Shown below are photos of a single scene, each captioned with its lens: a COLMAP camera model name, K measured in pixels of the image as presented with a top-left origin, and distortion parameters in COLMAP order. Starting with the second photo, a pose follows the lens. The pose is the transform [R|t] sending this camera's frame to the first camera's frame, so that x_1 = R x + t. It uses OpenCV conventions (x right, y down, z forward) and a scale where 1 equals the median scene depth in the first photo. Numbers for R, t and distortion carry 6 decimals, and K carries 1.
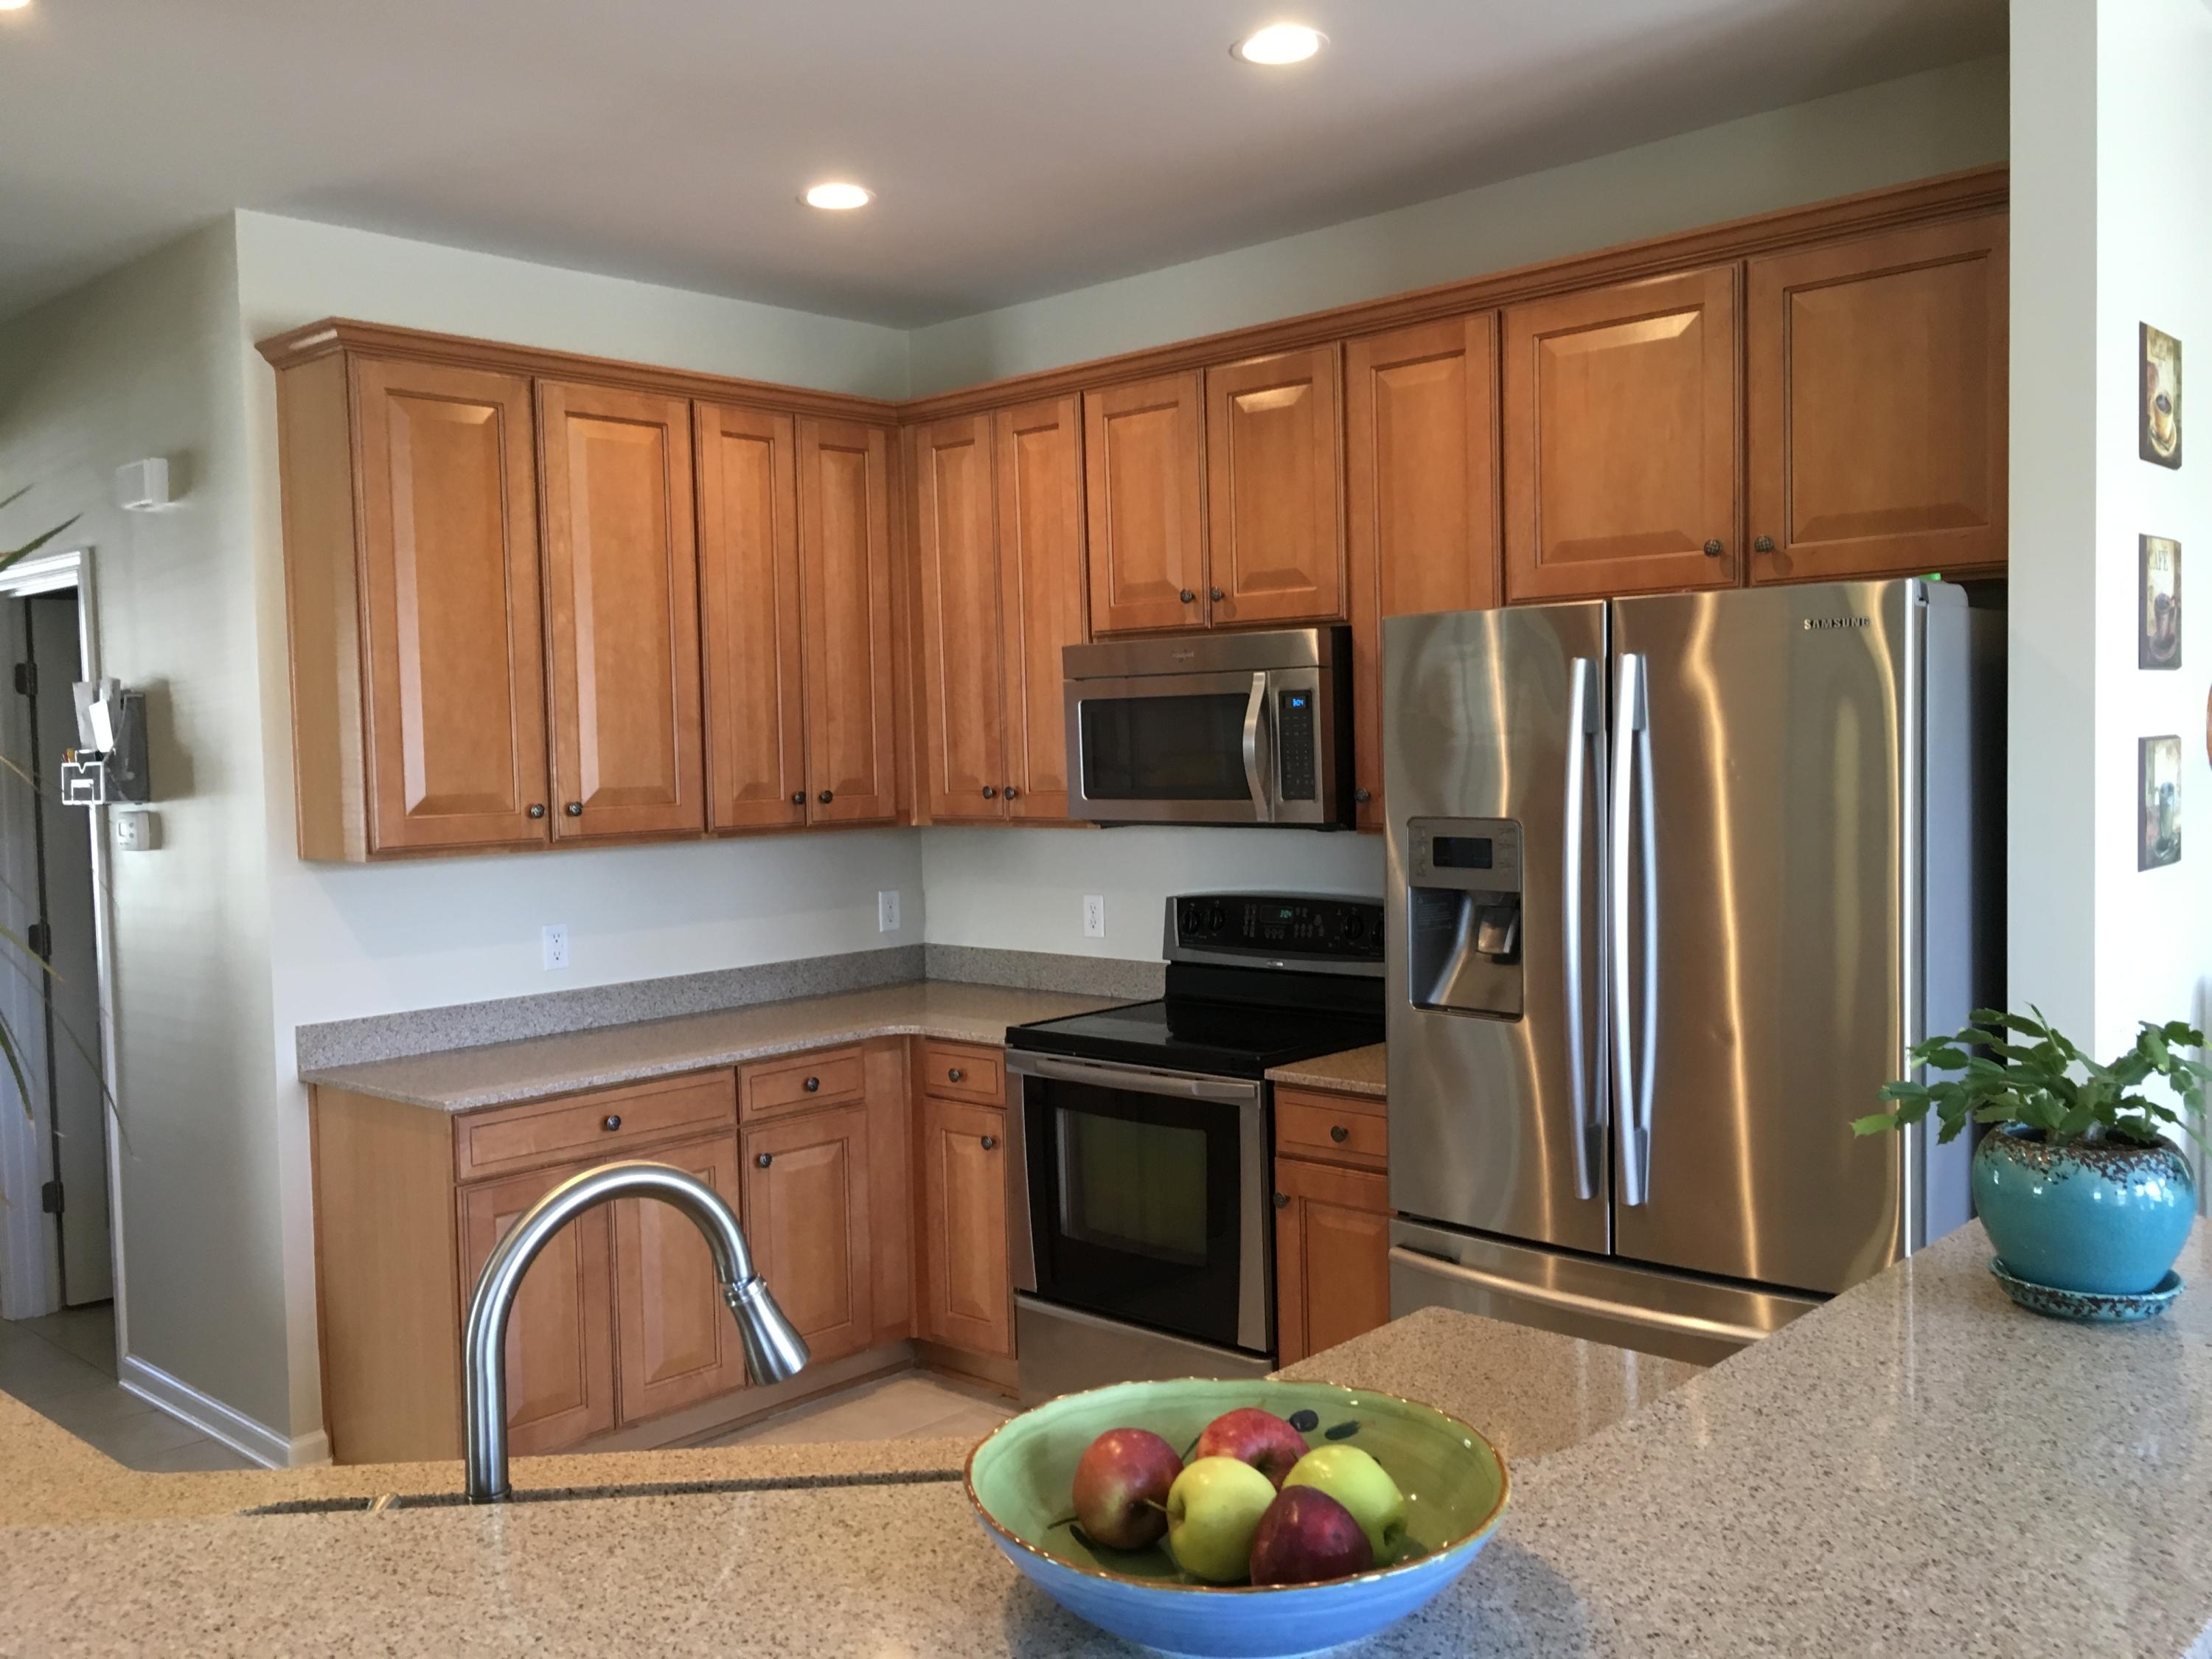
lens RADIAL K [[1887.9, 0, 1104.6], [0, 1887.9, 831.5], [0, 0, 1]] dist [0.067725, -0.103173]
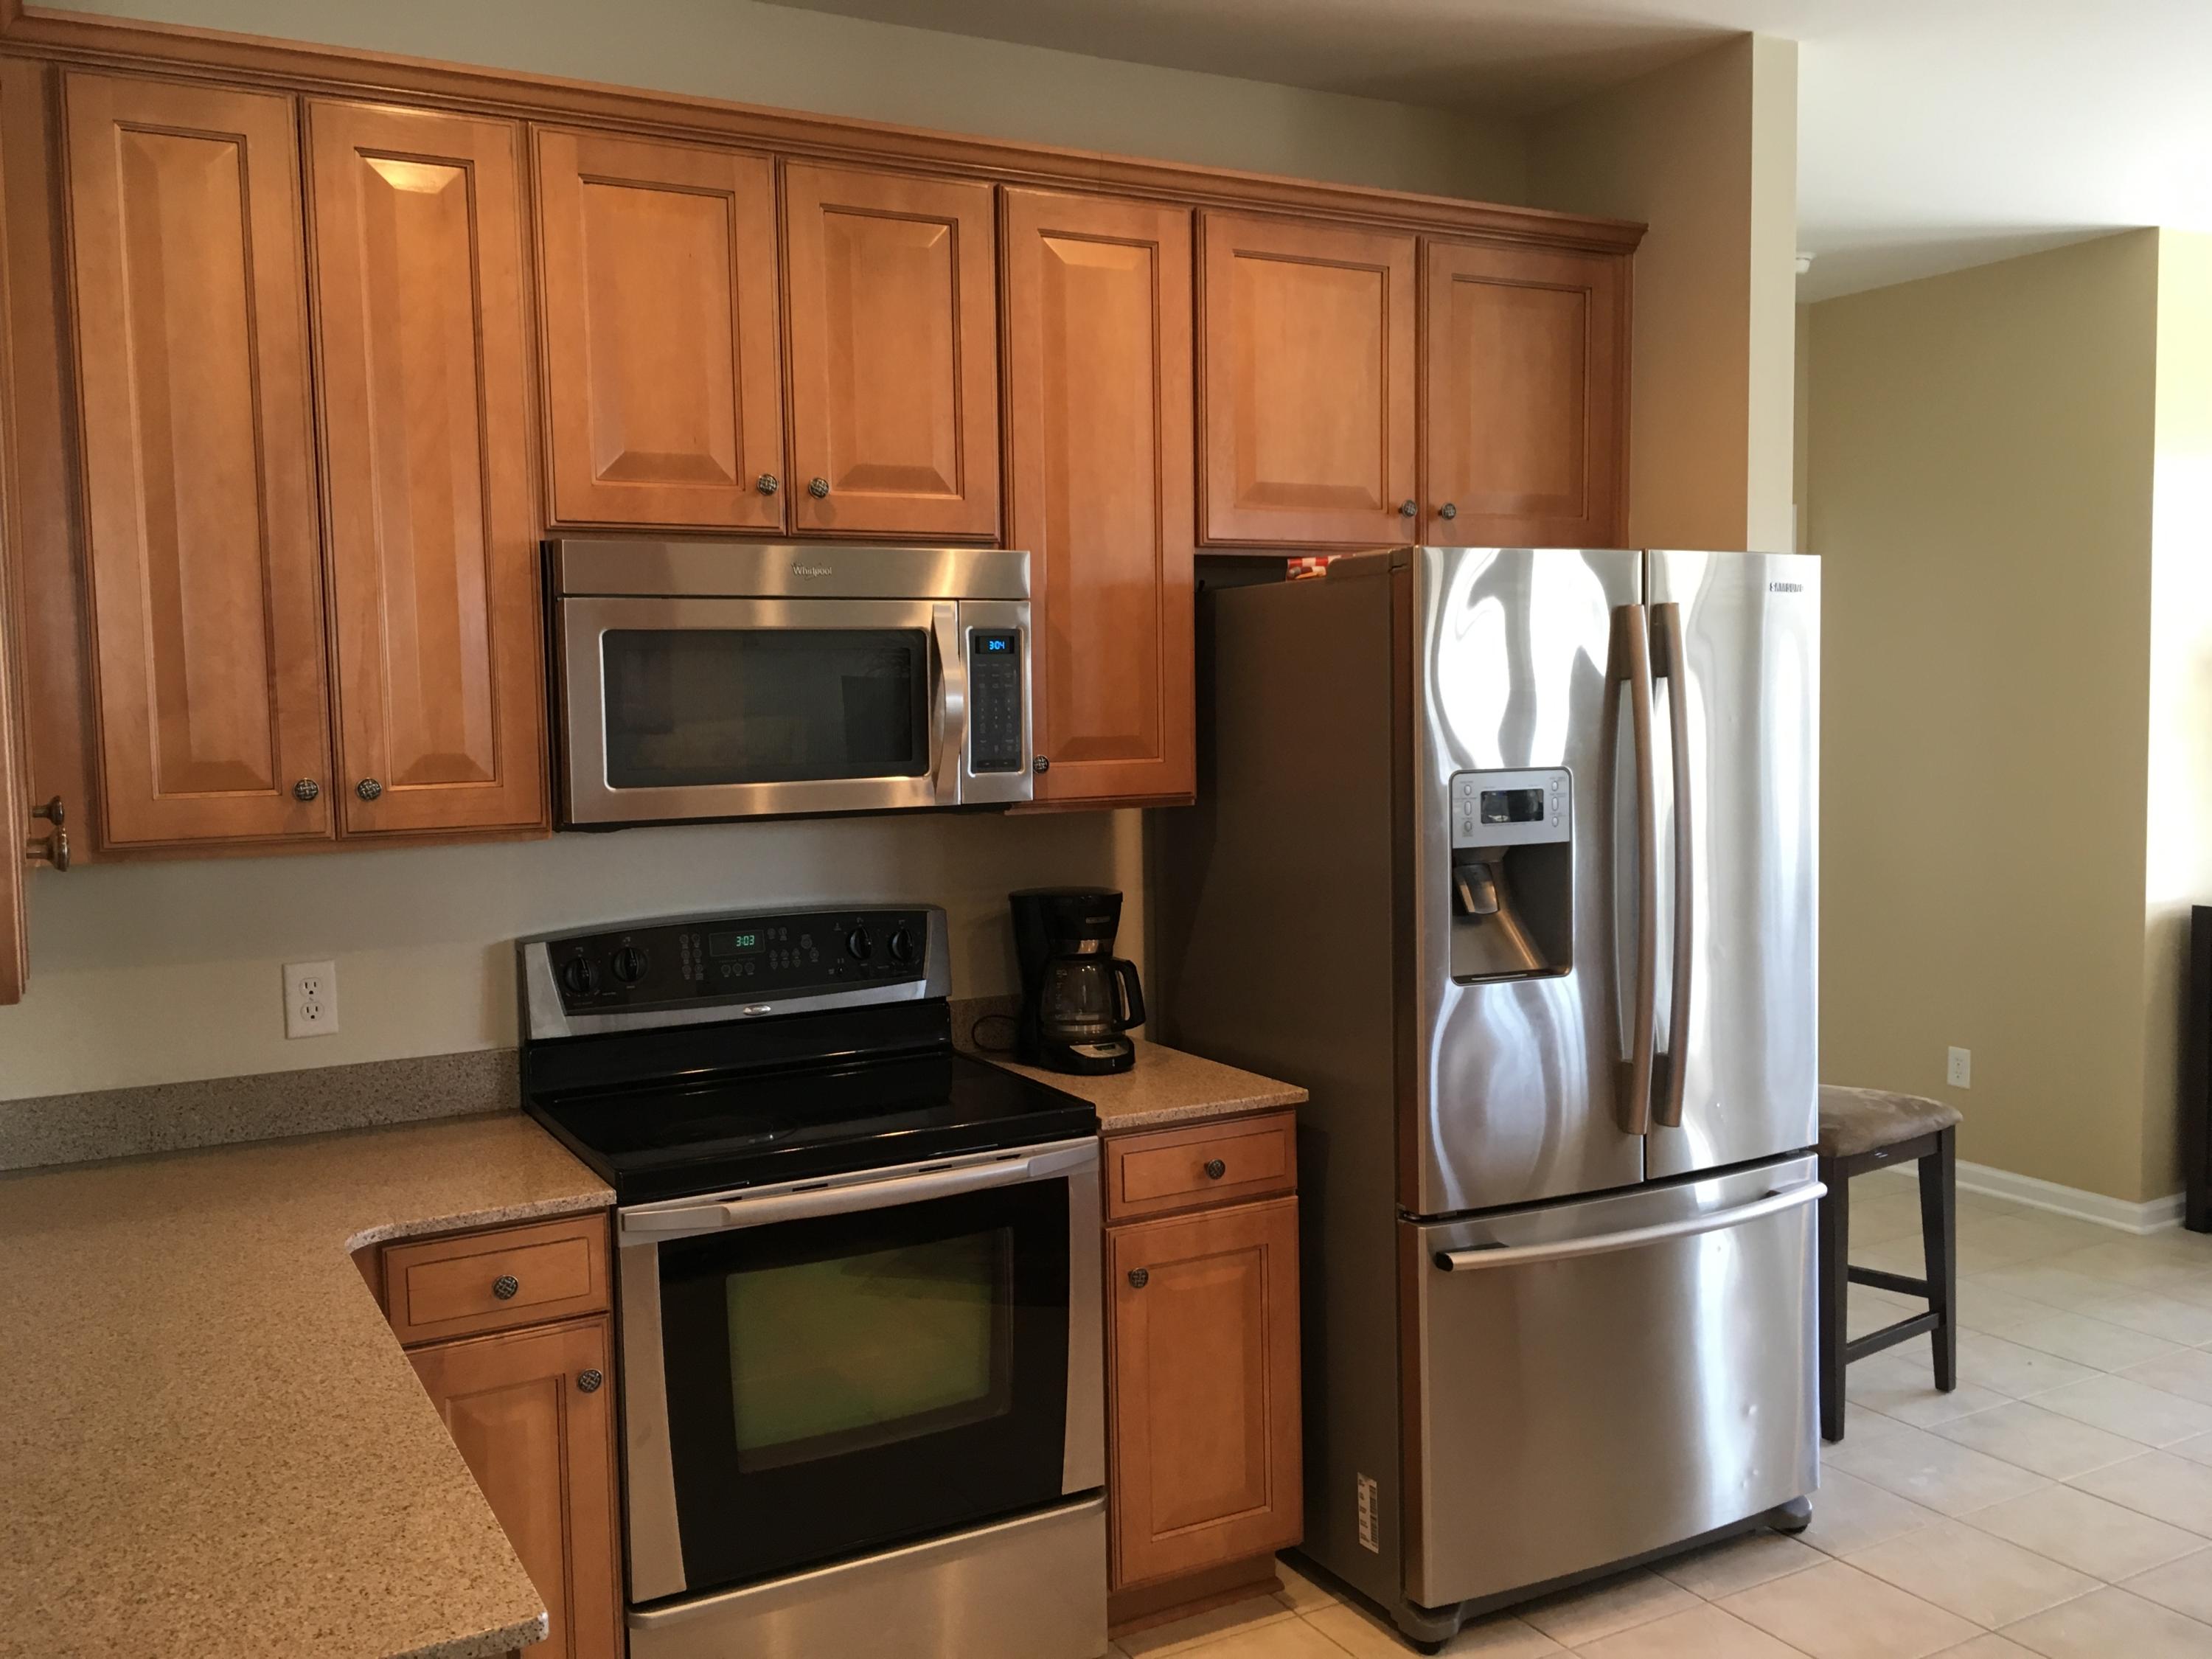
lens RADIAL K [[1887.9, 0, 1106.1], [0, 1887.9, 830.0], [0, 0, 1]] dist [0.067725, -0.103173]
pose [[0.311427, -0.048763, 0.949018, -0.581696], [0.059604, 0.997718, 0.031706, -0.014374], [-0.948399, 0.046691, 0.313623, 0.681839]]
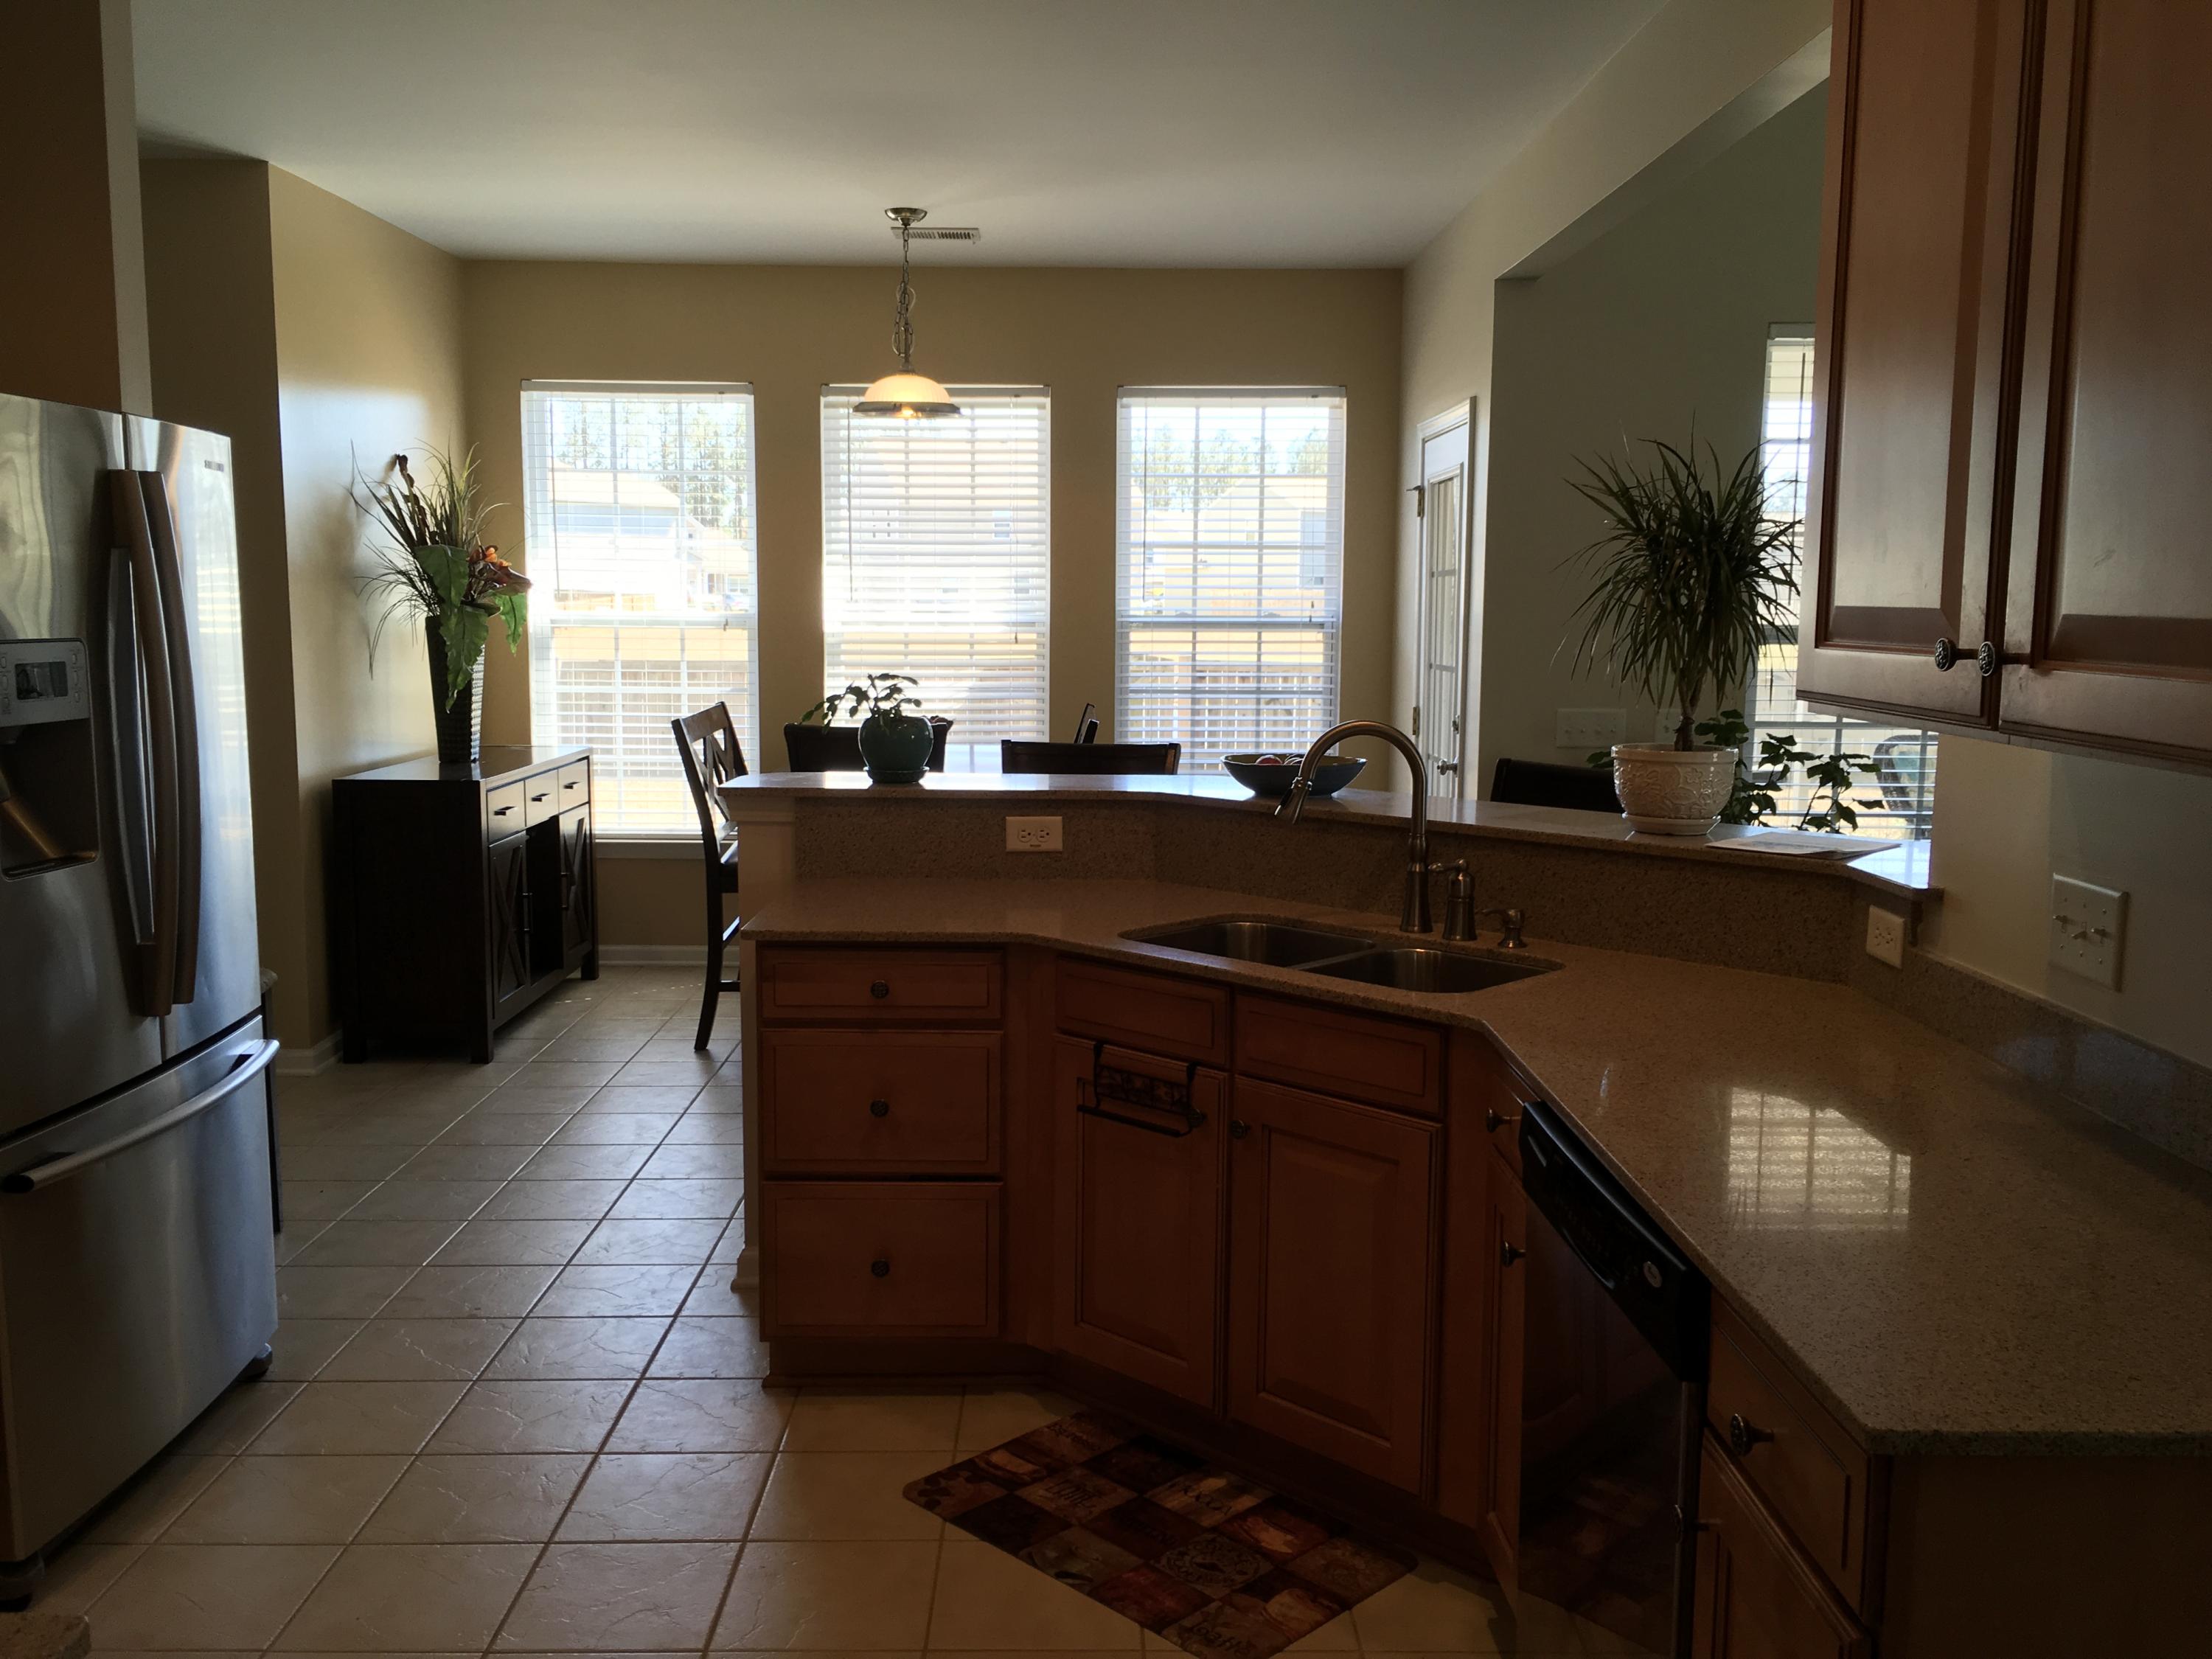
lens RADIAL K [[1887.9, 0, 1108.7], [0, 1887.9, 829.6], [0, 0, 1]] dist [0.067725, -0.103173]
pose [[-0.696297, -0.065703, 0.714741, -0.590392], [0.049696, 0.988999, 0.139328, -0.014068], [-0.716032, 0.132533, -0.685371, 0.962528]]
